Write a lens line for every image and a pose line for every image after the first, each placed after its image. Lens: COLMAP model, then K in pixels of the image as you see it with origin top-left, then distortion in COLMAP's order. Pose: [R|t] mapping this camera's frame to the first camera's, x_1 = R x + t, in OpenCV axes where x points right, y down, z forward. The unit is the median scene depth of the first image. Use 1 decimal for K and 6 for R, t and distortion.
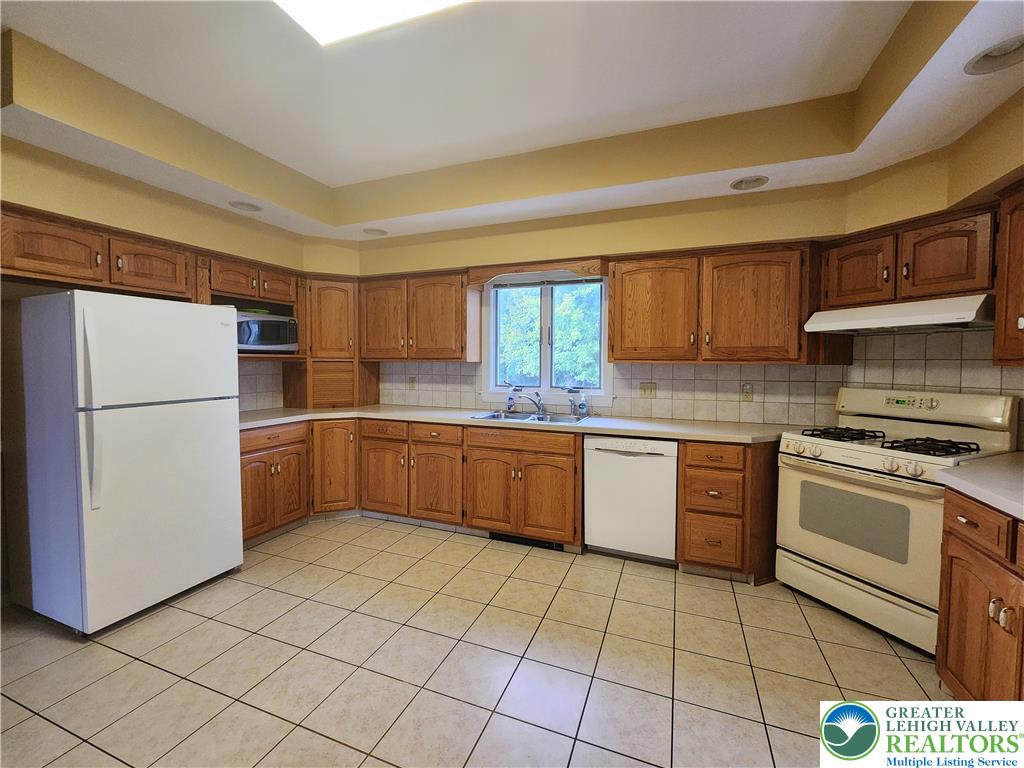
lens RADIAL K [[421.0, 0, 511.3], [0, 421.0, 377.7], [0, 0, 1]] dist [-0.004589, -0.001761]
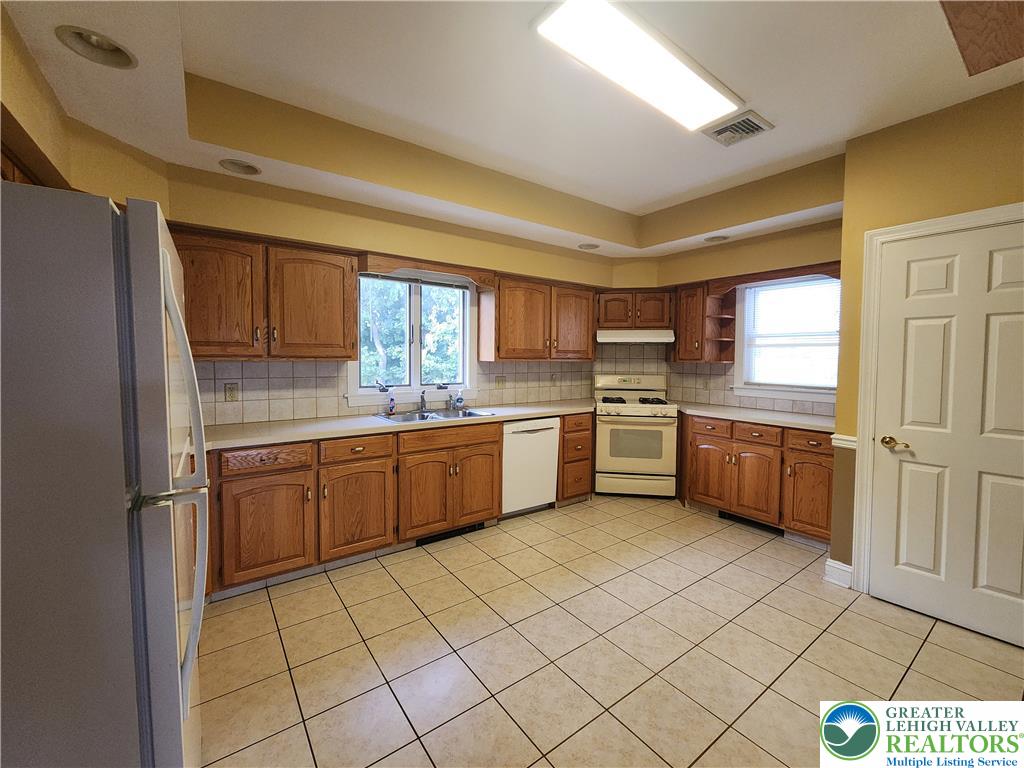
lens RADIAL K [[421.0, 0, 514.8], [0, 421.0, 378.5], [0, 0, 1]] dist [-0.004589, -0.001761]
pose [[0.534849, -0.043741, 0.843815, -0.883219], [0.027309, 0.999032, 0.034477, -0.030287], [-0.844507, 0.004604, 0.535526, 0.370711]]
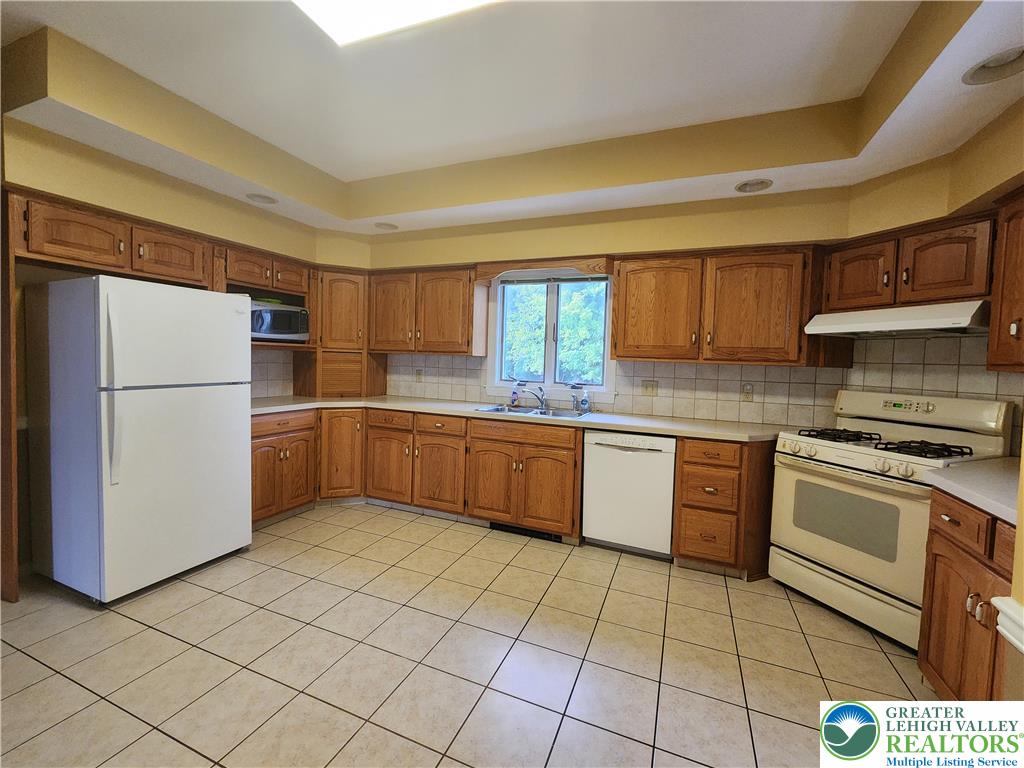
lens RADIAL K [[421.0, 0, 512.4], [0, 421.0, 377.8], [0, 0, 1]] dist [-0.004589, -0.001761]
pose [[0.999532, 0.026709, -0.014906, 0.010228], [-0.026613, 0.999624, 0.006556, 0.009053], [0.015075, -0.006156, 0.999867, -0.025686]]
